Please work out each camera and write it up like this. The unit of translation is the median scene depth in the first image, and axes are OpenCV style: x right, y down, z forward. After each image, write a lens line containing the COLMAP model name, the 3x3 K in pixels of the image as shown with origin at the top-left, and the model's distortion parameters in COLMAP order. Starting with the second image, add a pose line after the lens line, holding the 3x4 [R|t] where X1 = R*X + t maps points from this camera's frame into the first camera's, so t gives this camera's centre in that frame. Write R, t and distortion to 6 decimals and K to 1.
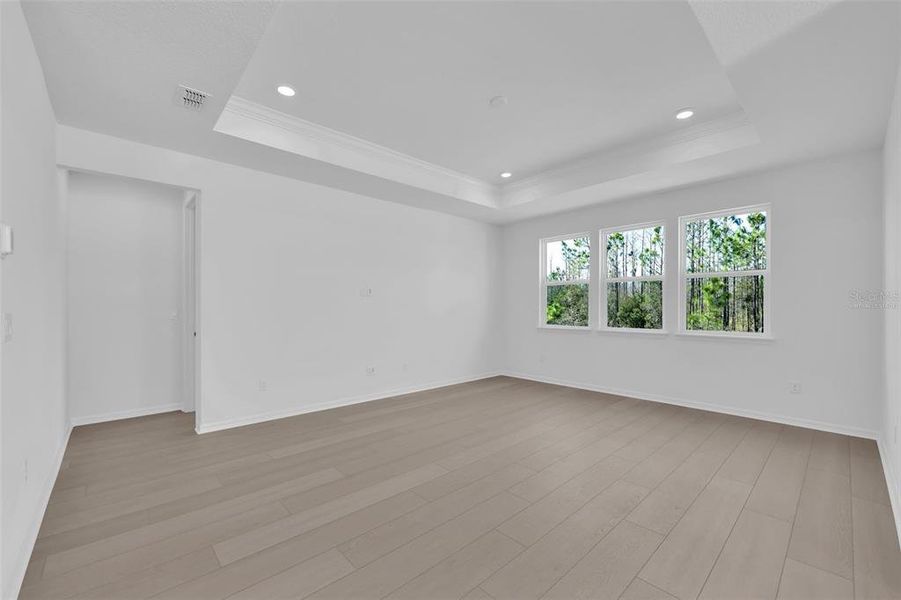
lens RADIAL K [[362.8, 0, 450.5], [0, 362.8, 300.0], [0, 0, 1]] dist [-0.000377, -0.000011]
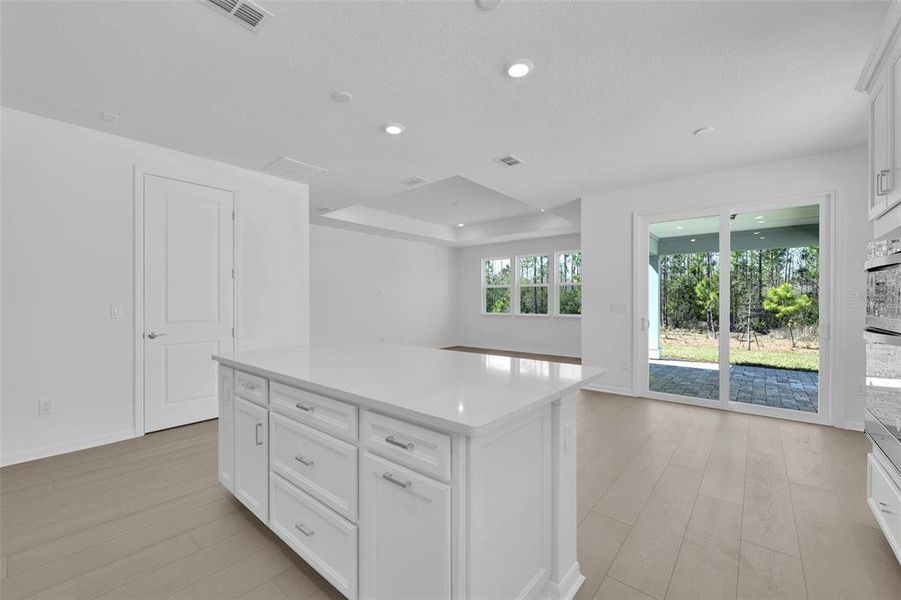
lens RADIAL K [[362.8, 0, 450.5], [0, 362.8, 300.0], [0, 0, 1]] dist [-0.000377, -0.000011]
pose [[0.992682, -0.000075, 0.120756, -0.086861], [-0.002072, 0.999842, 0.017656, -0.014230], [-0.120738, -0.017777, 0.992525, -0.597544]]
